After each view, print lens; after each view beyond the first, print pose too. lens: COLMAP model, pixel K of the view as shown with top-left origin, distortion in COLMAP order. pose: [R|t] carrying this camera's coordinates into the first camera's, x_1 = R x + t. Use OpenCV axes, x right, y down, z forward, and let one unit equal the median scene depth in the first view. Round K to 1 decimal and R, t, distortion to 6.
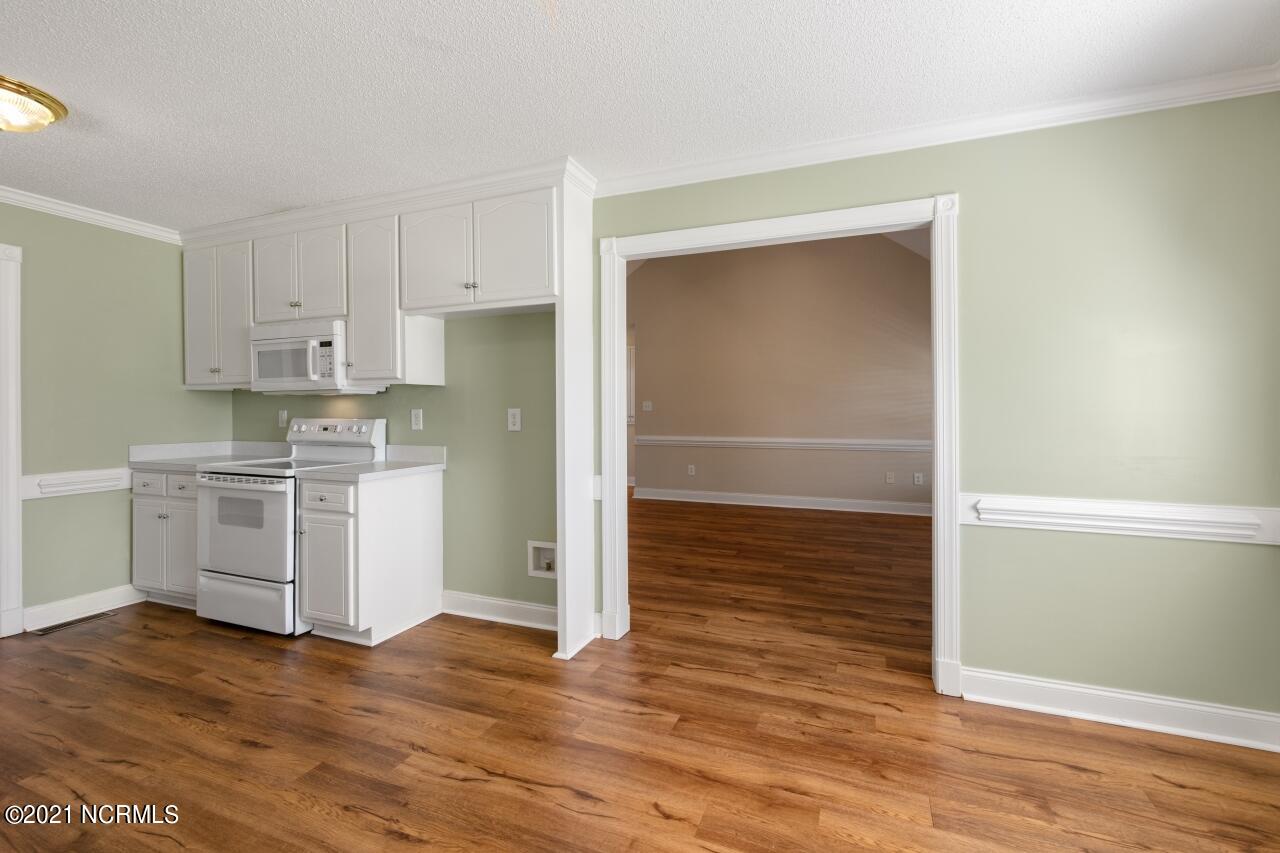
lens RADIAL K [[563.1, 0, 631.0], [0, 563.1, 415.3], [0, 0, 1]] dist [0.000685, -0.000023]
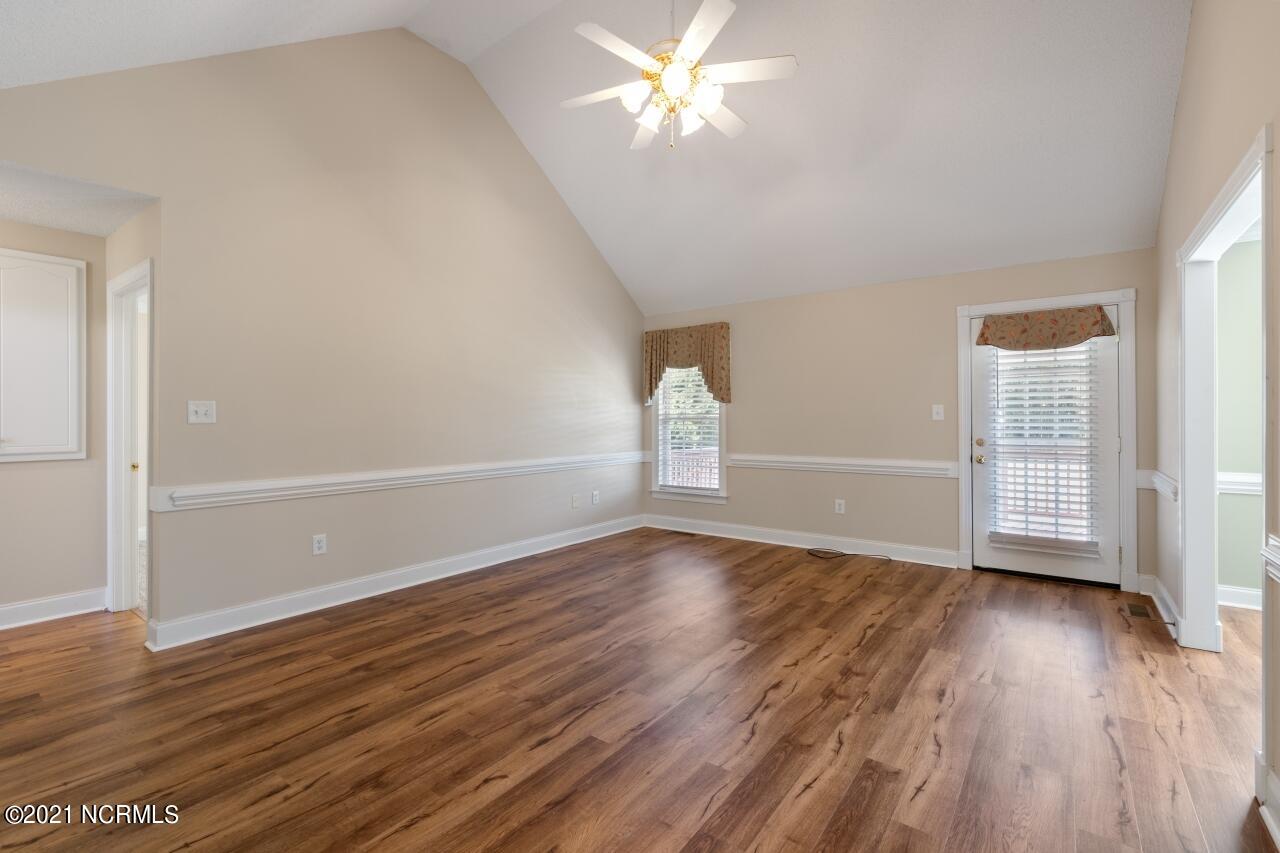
lens RADIAL K [[563.1, 0, 635.3], [0, 563.1, 422.7], [0, 0, 1]] dist [0.000685, -0.000023]
pose [[0.247815, -0.001141, 0.968807, -0.781313], [0.011121, 0.999937, -0.001668, -0.009034], [-0.968744, 0.011188, 0.247812, 1.597512]]
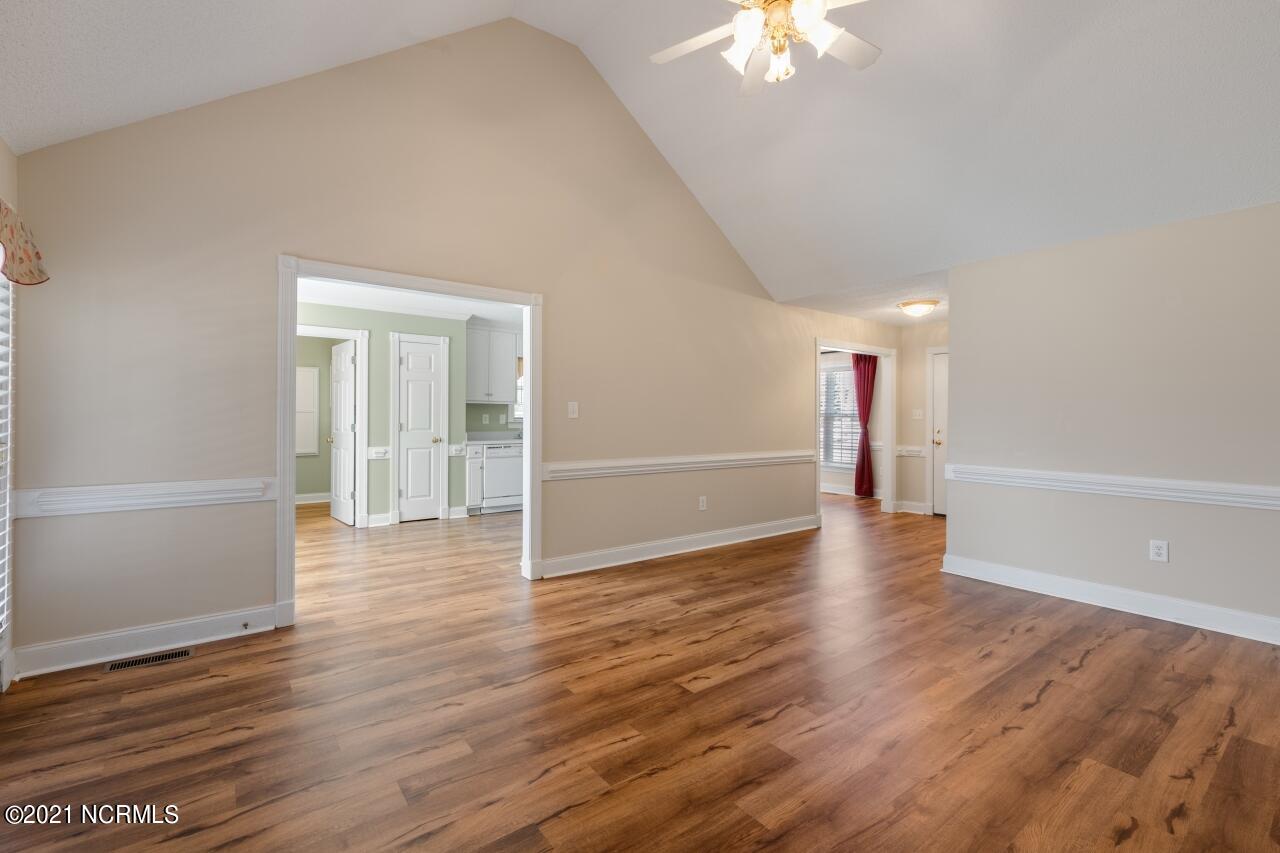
lens RADIAL K [[563.1, 0, 642.2], [0, 563.1, 419.5], [0, 0, 1]] dist [0.000685, -0.000023]
pose [[-0.494500, 0.005851, -0.869158, 1.104783], [-0.014336, 0.999786, 0.014887, -0.022944], [0.869059, 0.019822, -0.494311, 2.034167]]
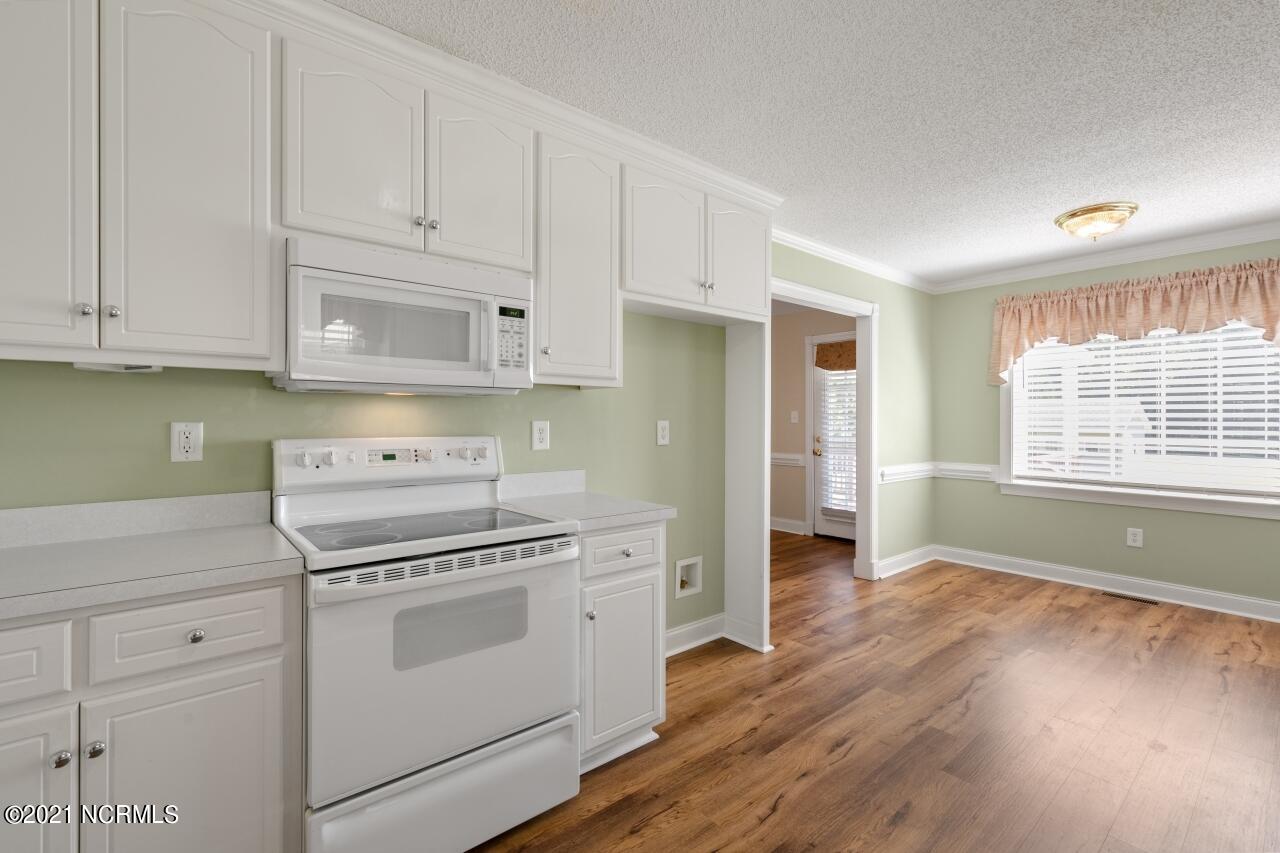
lens RADIAL K [[563.1, 0, 642.4], [0, 563.1, 425.1], [0, 0, 1]] dist [0.000685, -0.000023]
pose [[0.466223, -0.004147, 0.884658, -1.150354], [0.006522, 0.999978, 0.001251, -0.006692], [-0.884643, 0.005187, 0.466239, 0.678175]]
